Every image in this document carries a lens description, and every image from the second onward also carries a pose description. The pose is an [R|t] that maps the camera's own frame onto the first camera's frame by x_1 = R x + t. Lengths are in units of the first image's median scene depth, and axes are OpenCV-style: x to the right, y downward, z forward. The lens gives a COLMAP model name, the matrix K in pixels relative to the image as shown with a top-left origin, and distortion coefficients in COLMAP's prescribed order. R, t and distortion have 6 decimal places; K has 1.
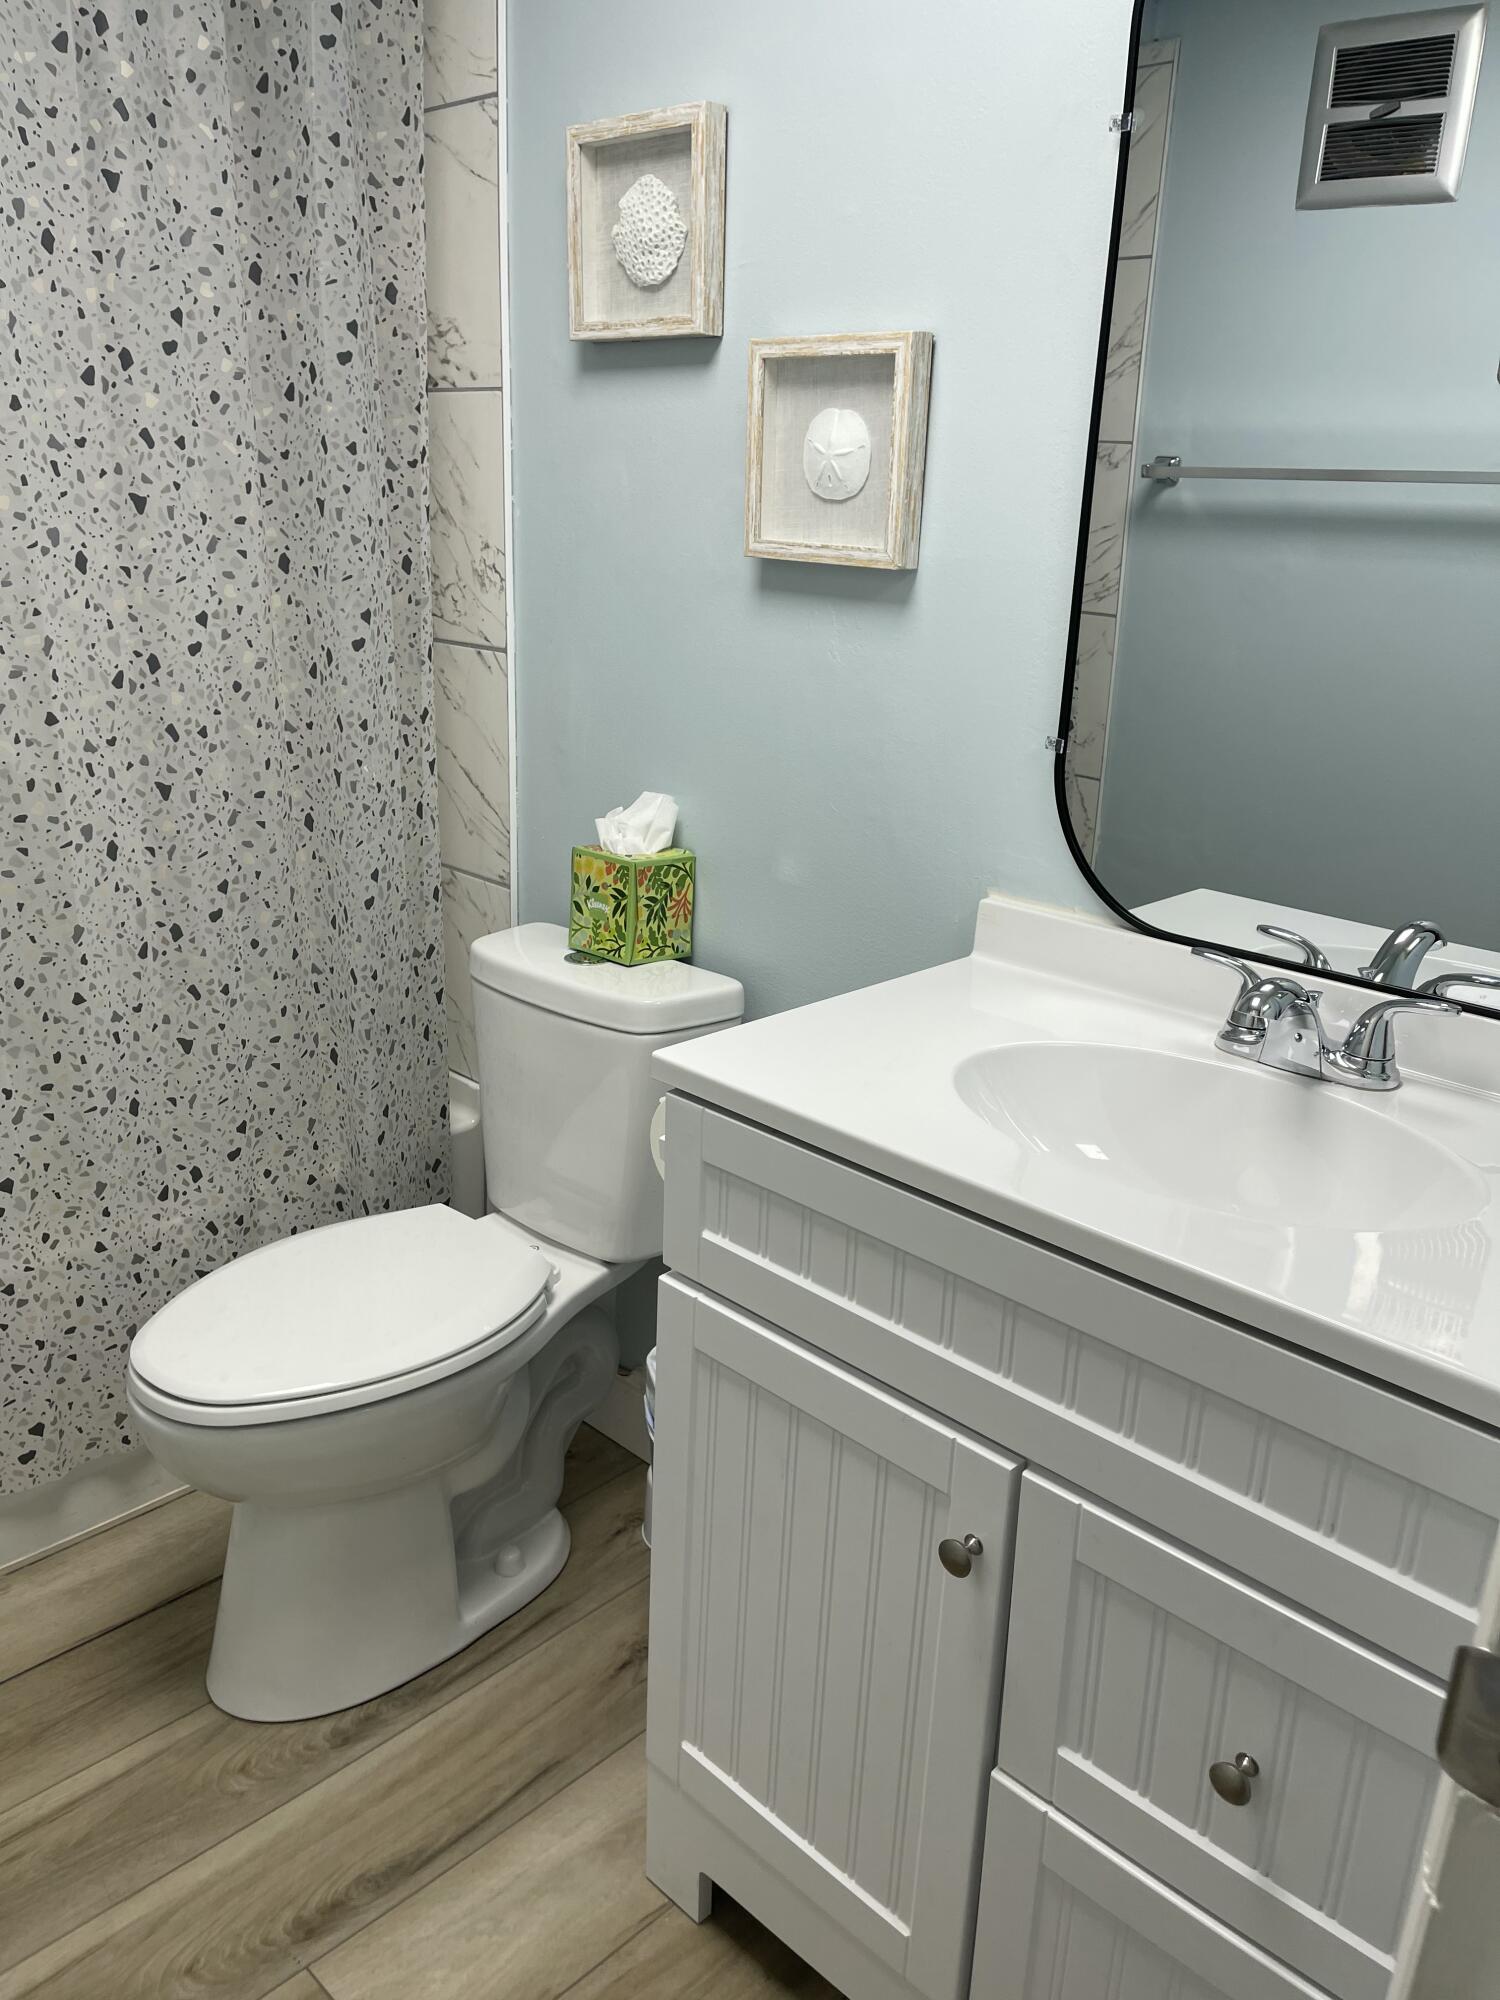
lens RADIAL K [[1514.5, 0, 744.7], [0, 1514.5, 1015.0], [0, 0, 1]] dist [0.065948, -0.087283]
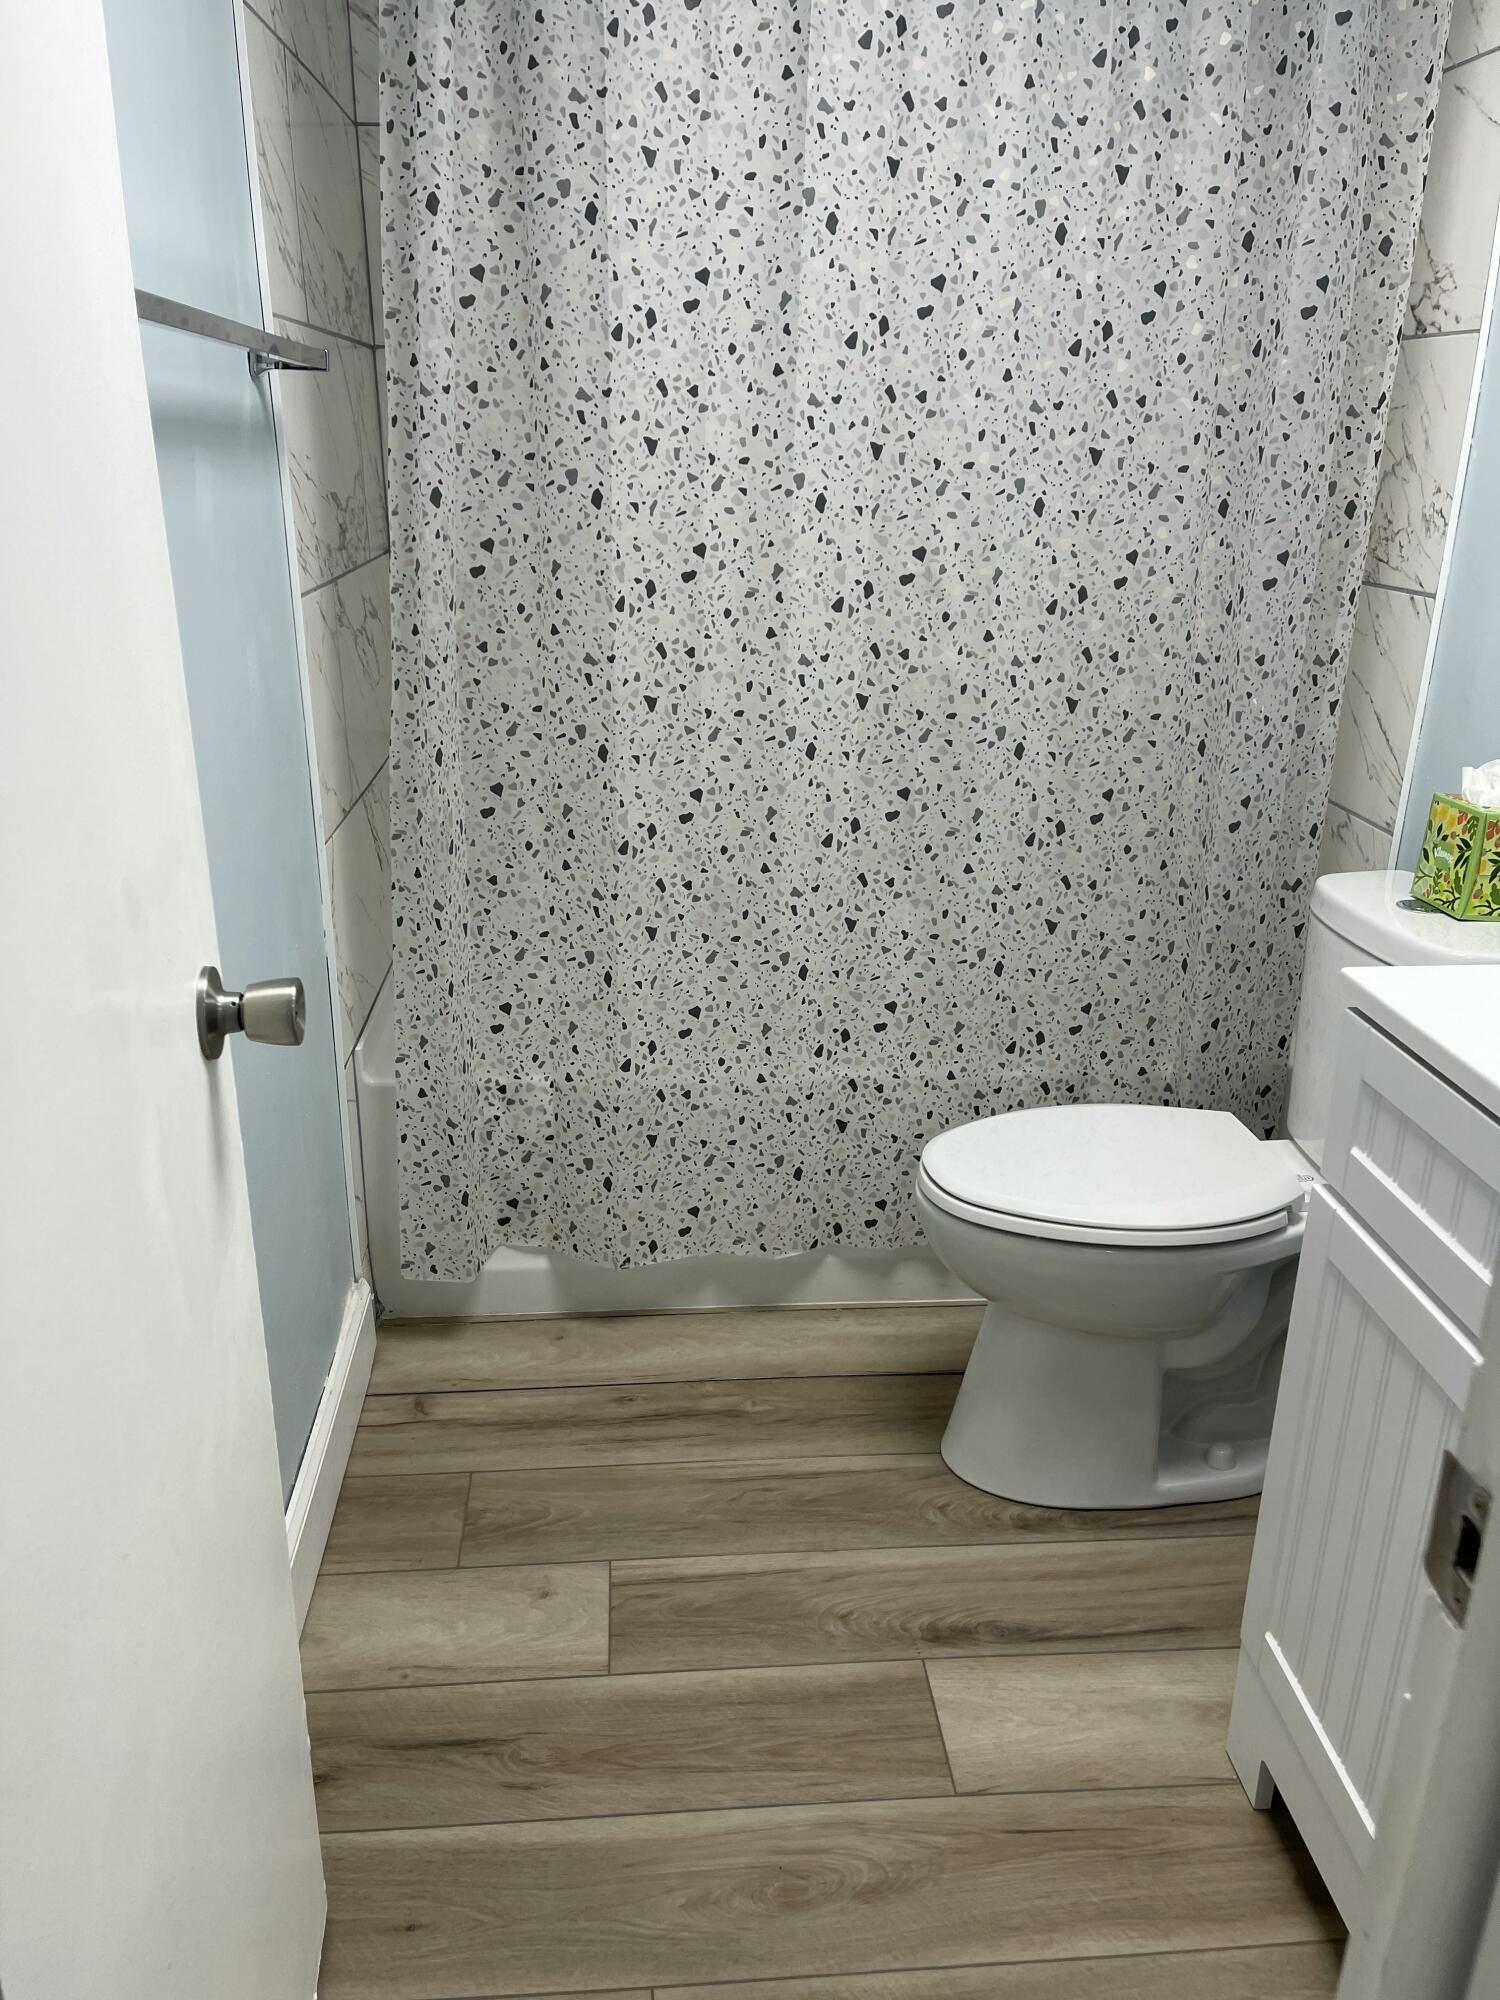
lens RADIAL K [[1514.5, 0, 744.7], [0, 1514.5, 1015.0], [0, 0, 1]] dist [0.065948, -0.087283]
pose [[0.759899, 0.207427, -0.616058, 0.192601], [-0.194061, 0.976894, 0.089549, 0.028558], [0.620398, 0.051505, 0.782594, -0.053626]]
